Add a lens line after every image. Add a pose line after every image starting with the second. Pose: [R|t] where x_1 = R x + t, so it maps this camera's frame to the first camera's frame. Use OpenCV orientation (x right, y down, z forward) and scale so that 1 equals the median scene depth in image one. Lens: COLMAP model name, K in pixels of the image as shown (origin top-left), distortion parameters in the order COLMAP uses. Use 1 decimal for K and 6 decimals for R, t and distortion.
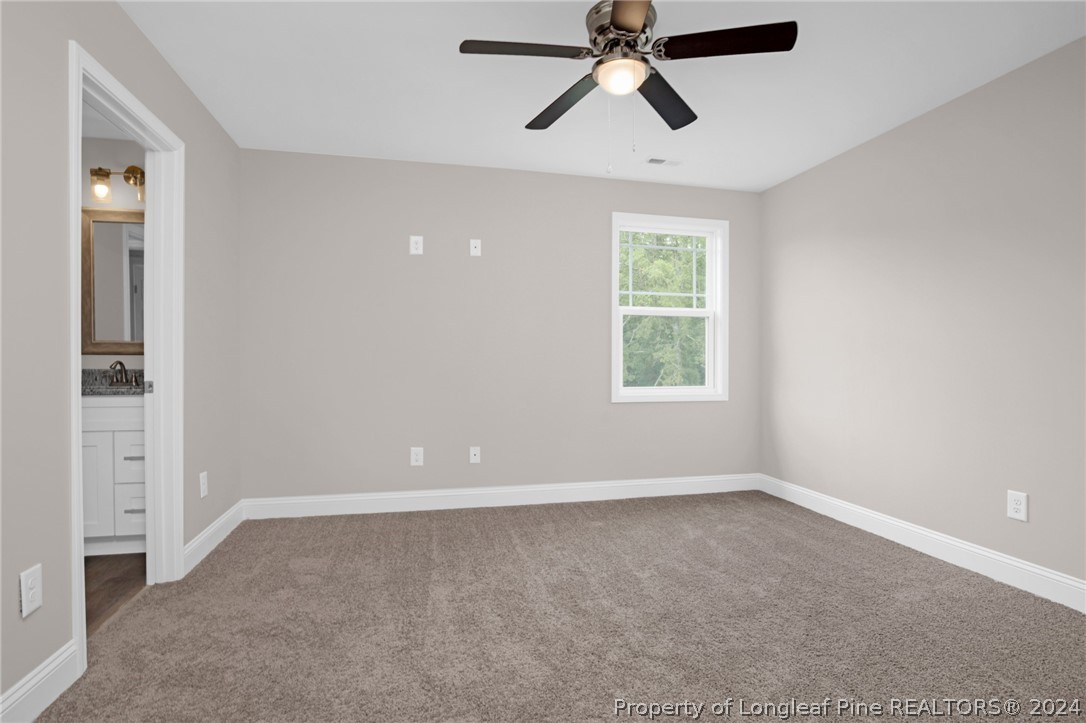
lens RADIAL K [[524.9, 0, 544.0], [0, 524.9, 367.4], [0, 0, 1]] dist [-0.020924, -0.000007]
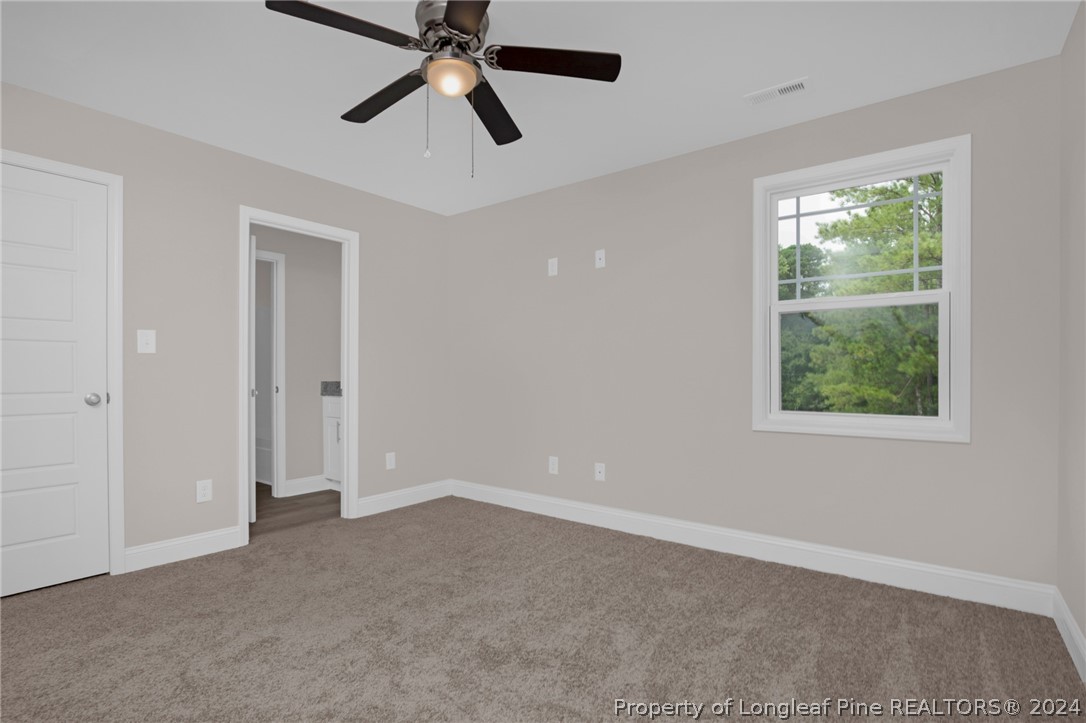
lens RADIAL K [[524.9, 0, 527.0], [0, 524.9, 378.3], [0, 0, 1]] dist [-0.020924, -0.000007]
pose [[0.625569, 0.003225, -0.780162, 0.557827], [-0.010530, 0.999935, -0.004310, -0.001379], [0.780097, 0.010911, 0.625563, 0.293634]]
